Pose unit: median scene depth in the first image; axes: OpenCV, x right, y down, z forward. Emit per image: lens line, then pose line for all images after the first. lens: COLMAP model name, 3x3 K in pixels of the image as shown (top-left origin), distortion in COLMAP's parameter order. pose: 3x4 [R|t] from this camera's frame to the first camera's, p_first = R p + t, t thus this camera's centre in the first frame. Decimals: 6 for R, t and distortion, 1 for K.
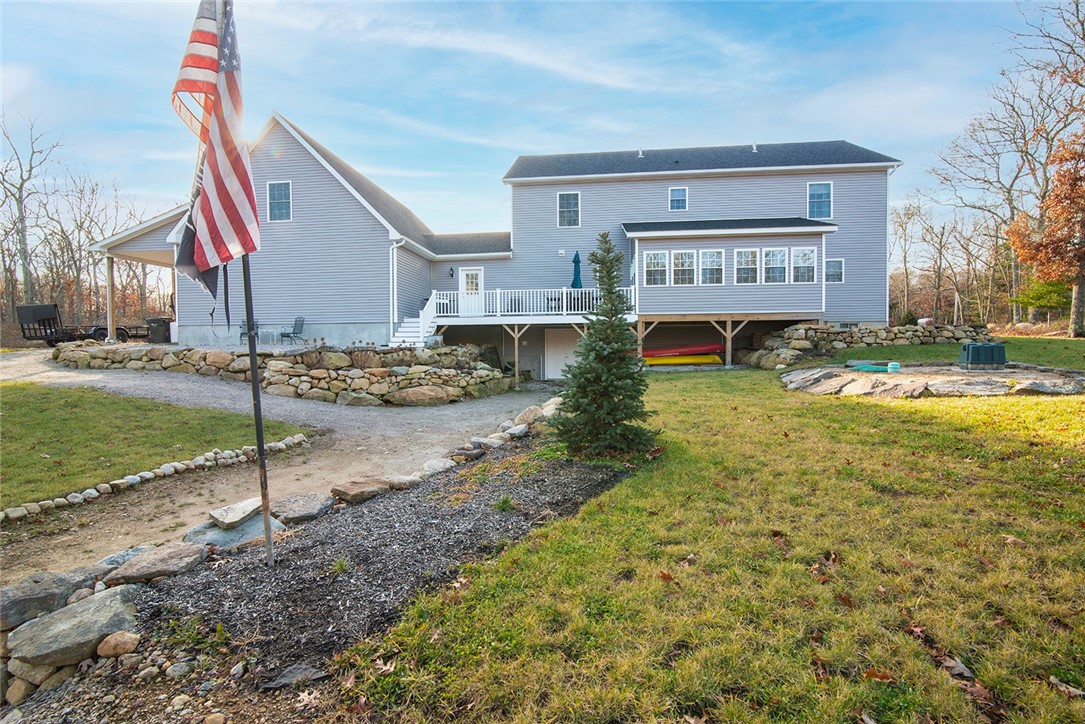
lens RADIAL K [[506.9, 0, 540.3], [0, 506.9, 359.4], [0, 0, 1]] dist [-0.014930, -0.000389]
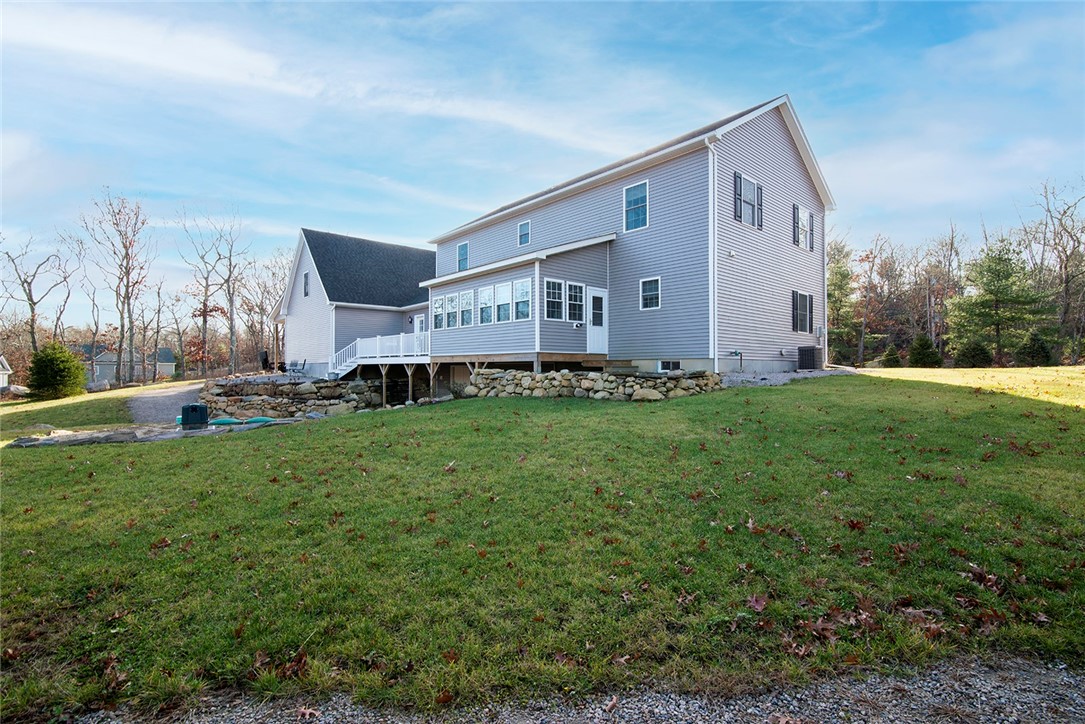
lens RADIAL K [[506.9, 0, 542.3], [0, 506.9, 364.0], [0, 0, 1]] dist [-0.014930, -0.000389]
pose [[0.742180, 0.003337, -0.670193, 0.996780], [-0.020125, 0.999648, -0.017308, -0.052503], [0.669899, 0.026333, 0.741985, 0.321097]]
